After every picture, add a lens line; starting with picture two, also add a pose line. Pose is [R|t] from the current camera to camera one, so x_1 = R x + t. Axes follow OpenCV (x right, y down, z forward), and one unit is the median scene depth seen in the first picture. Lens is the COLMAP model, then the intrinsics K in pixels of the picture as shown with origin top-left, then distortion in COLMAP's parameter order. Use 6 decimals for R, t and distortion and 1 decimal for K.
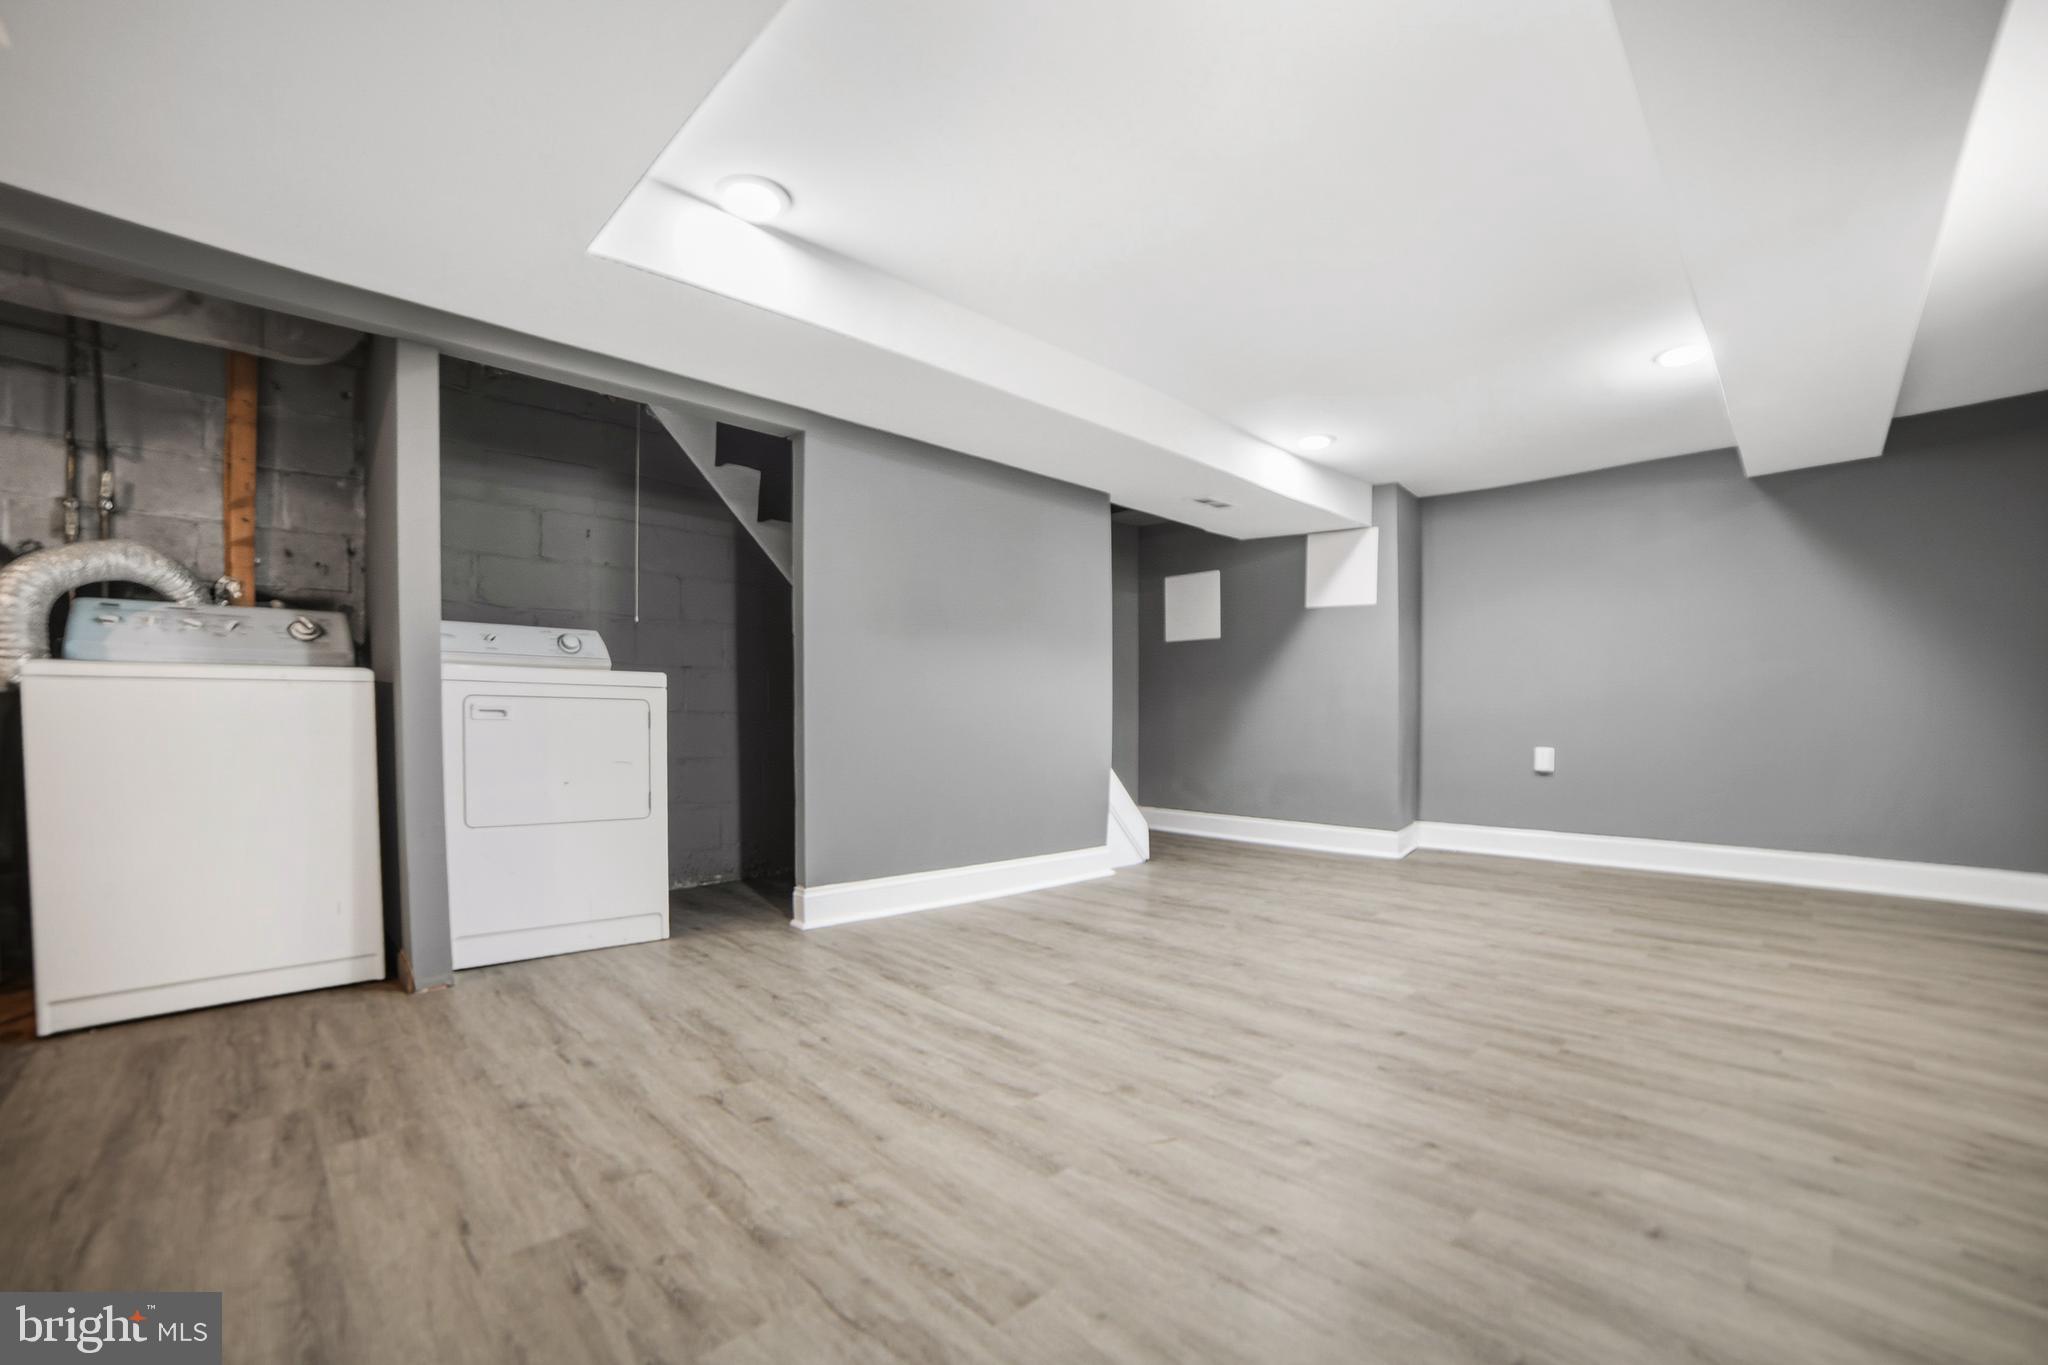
lens RADIAL K [[841.4, 0, 1069.4], [0, 841.4, 708.0], [0, 0, 1]] dist [-0.062090, 0.000027]
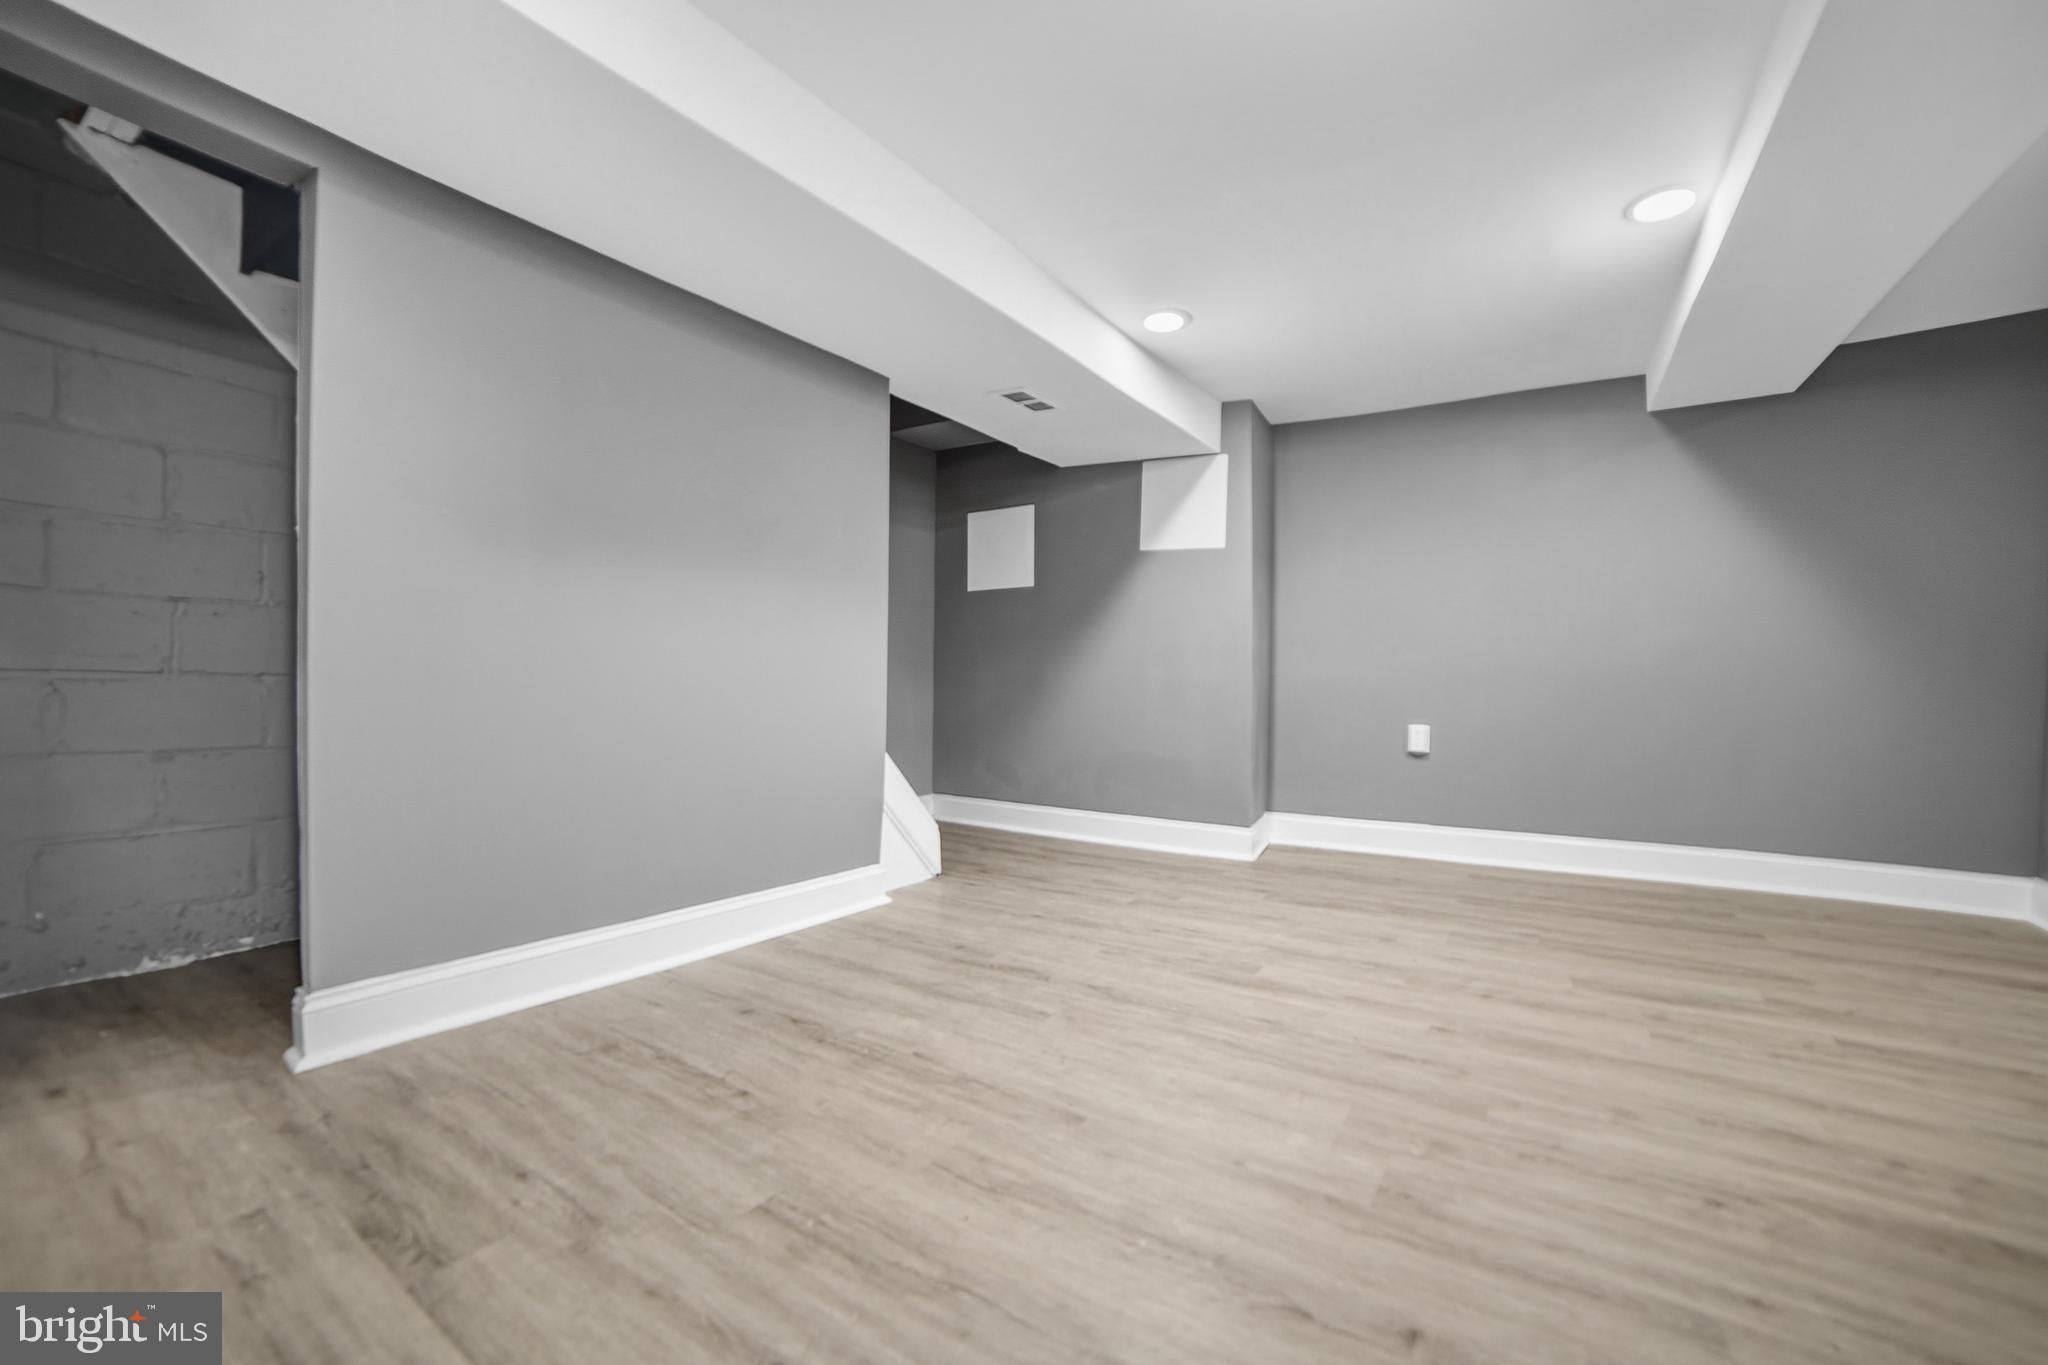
lens RADIAL K [[841.4, 0, 1069.4], [0, 841.4, 708.0], [0, 0, 1]] dist [-0.062090, 0.000027]
pose [[0.974490, 0.000058, 0.224429, 0.046396], [-0.009468, 0.999120, 0.040854, 0.000232], [-0.224230, -0.041937, 0.973634, 0.297713]]
